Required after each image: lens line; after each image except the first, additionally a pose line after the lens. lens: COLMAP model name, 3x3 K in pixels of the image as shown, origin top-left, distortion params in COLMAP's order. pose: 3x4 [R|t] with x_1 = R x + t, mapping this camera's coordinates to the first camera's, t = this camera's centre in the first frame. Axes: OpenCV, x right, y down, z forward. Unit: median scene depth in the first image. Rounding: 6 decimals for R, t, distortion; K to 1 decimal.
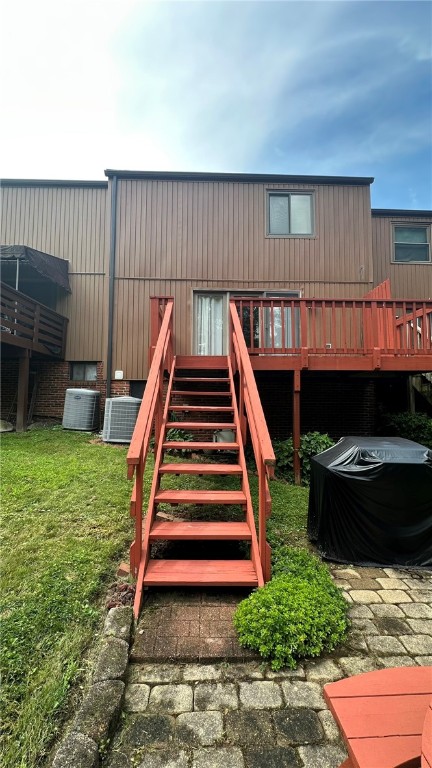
lens RADIAL K [[306.1, 0, 215.8], [0, 306.1, 383.1], [0, 0, 1]] dist [-0.002358, 0.001079]
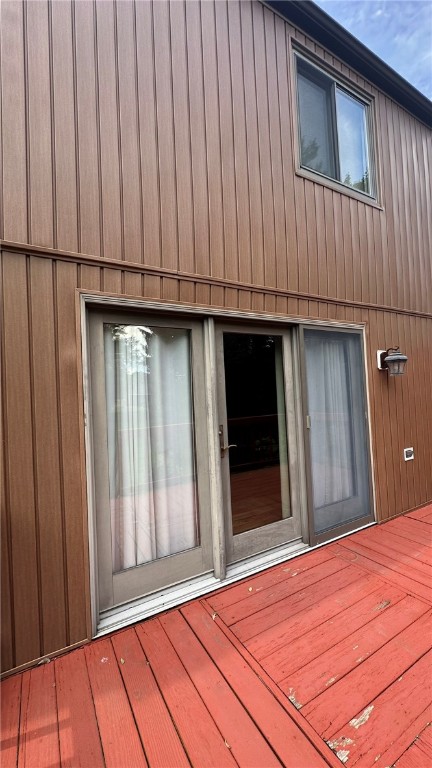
lens RADIAL K [[306.1, 0, 217.8], [0, 306.1, 384.4], [0, 0, 1]] dist [-0.002358, 0.001079]
pose [[0.880621, -0.034362, 0.472573, -0.099722], [0.024341, 0.999331, 0.027306, -0.240366], [-0.473195, -0.012543, 0.880868, 0.727726]]
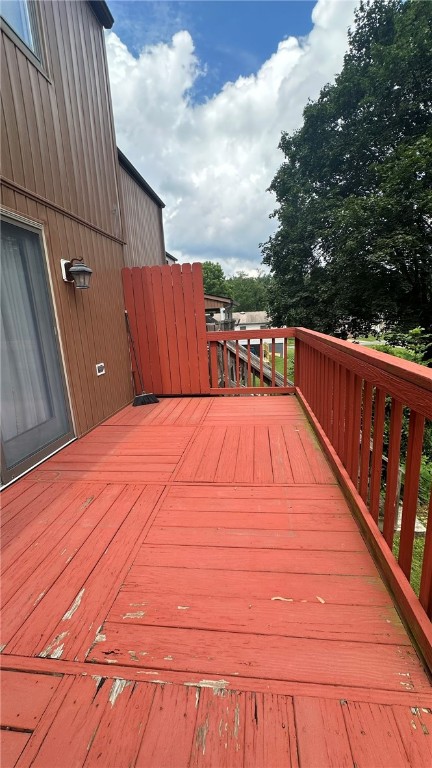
lens RADIAL K [[306.1, 0, 215.4], [0, 306.1, 384.8], [0, 0, 1]] dist [-0.002358, 0.001079]
pose [[0.158406, -0.227823, 0.960731, -0.077200], [-0.007412, 0.972714, 0.231887, -0.206920], [-0.987346, -0.043853, 0.152395, 0.740009]]
